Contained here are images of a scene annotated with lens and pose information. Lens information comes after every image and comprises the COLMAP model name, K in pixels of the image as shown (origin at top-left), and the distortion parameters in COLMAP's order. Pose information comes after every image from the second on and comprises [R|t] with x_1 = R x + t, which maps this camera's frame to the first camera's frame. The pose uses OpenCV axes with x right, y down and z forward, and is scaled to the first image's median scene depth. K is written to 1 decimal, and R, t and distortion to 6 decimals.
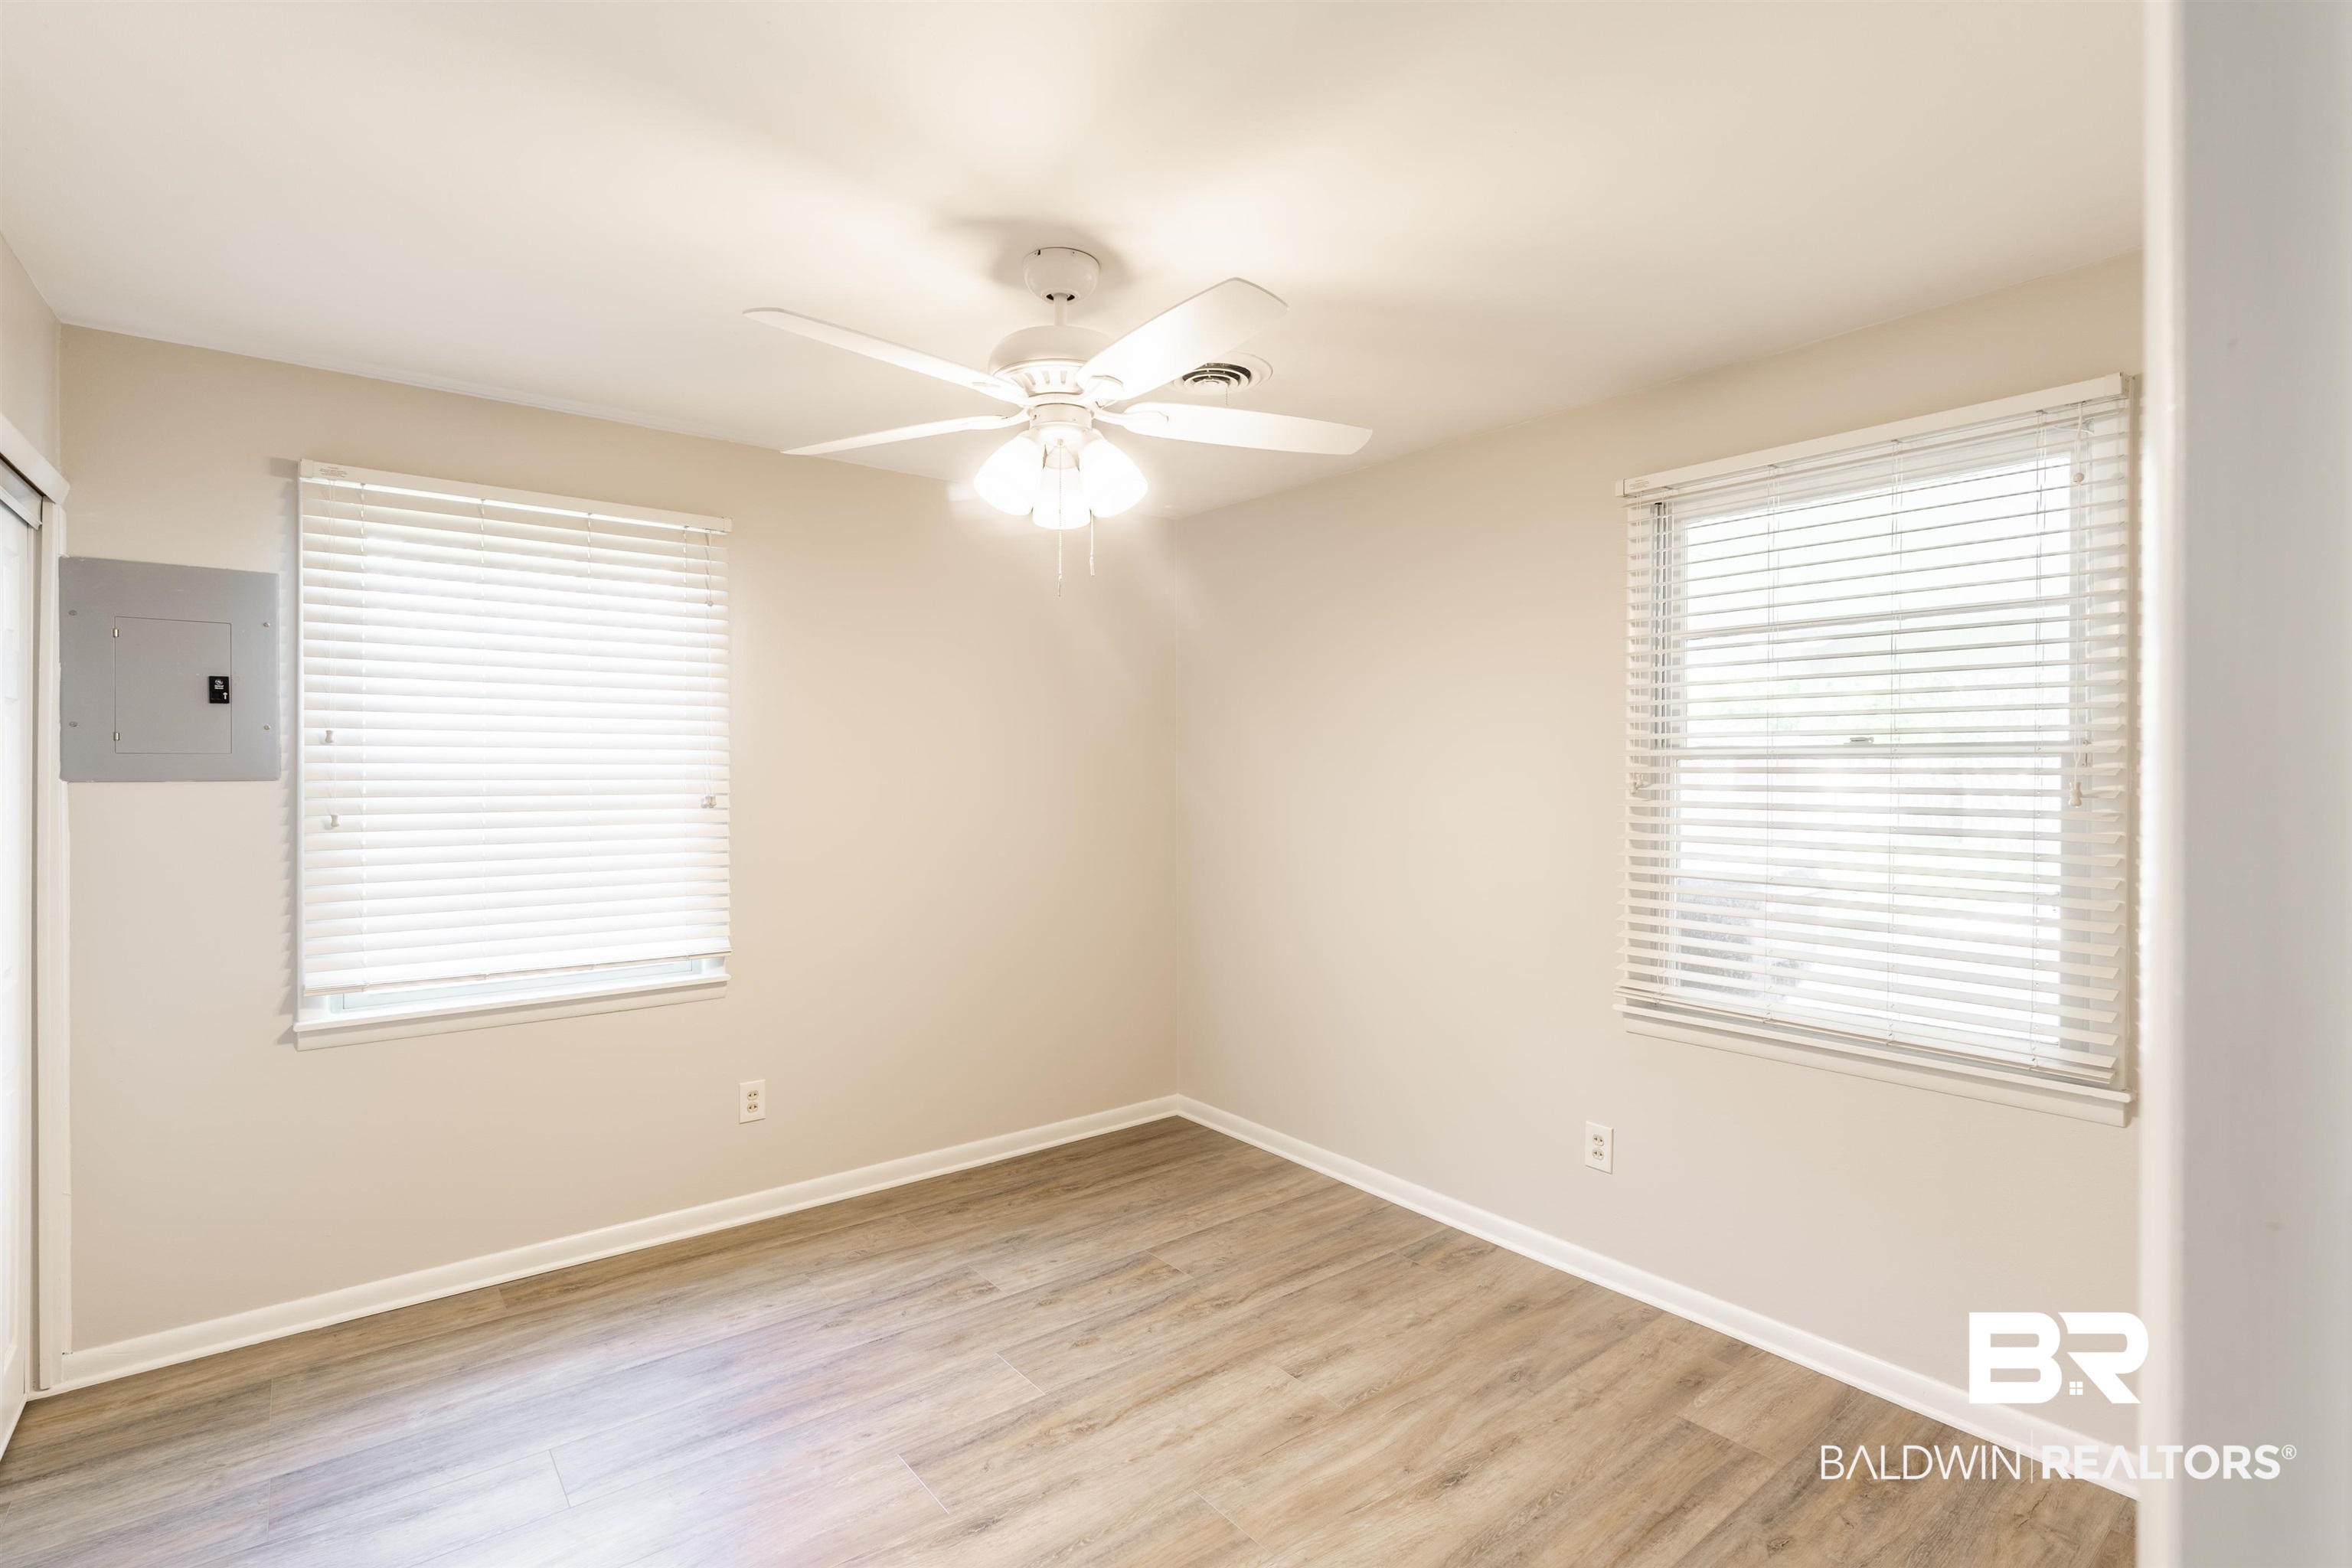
lens RADIAL K [[1108.3, 0, 1201.5], [0, 1108.3, 784.1], [0, 0, 1]] dist [-0.014713, 0.006194]
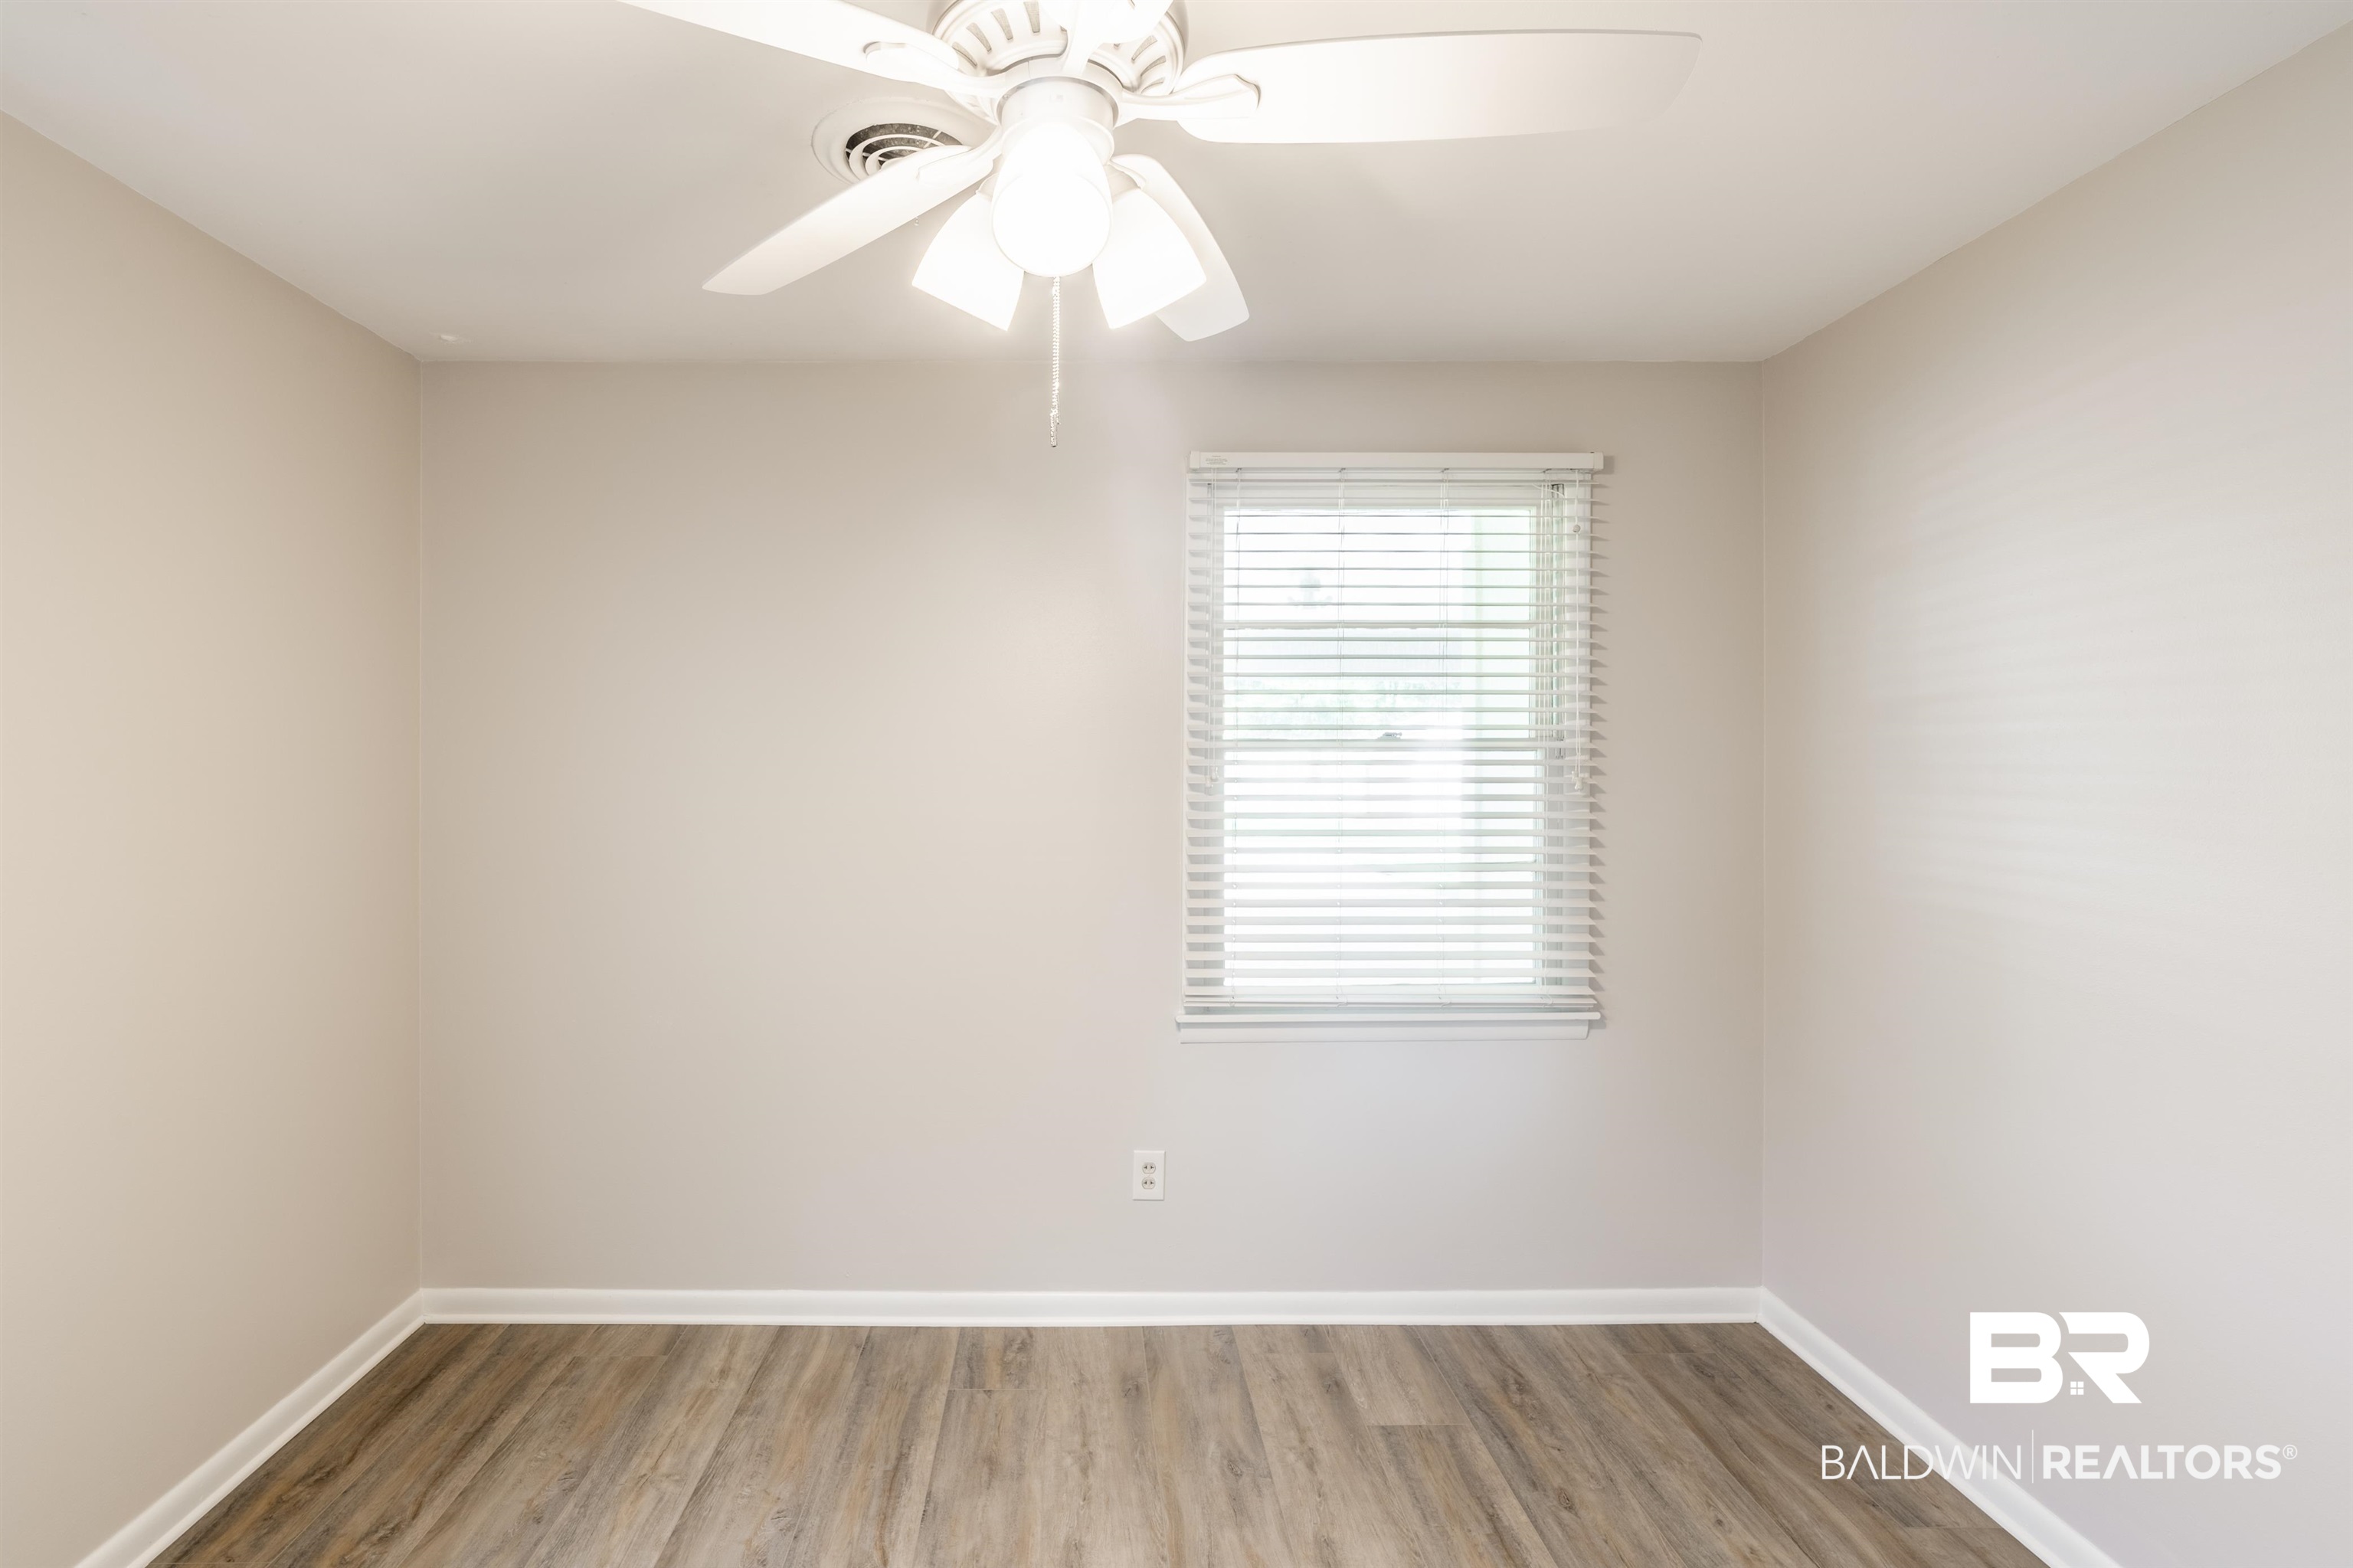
lens RADIAL K [[1108.8, 0, 1183.0], [0, 1108.8, 764.8], [0, 0, 1]] dist [-0.014713, 0.006194]
pose [[0.626679, -0.005228, 0.779260, -0.346994], [0.013965, 0.999892, -0.004522, -0.006871], [-0.779152, 0.013717, 0.626684, 0.414141]]
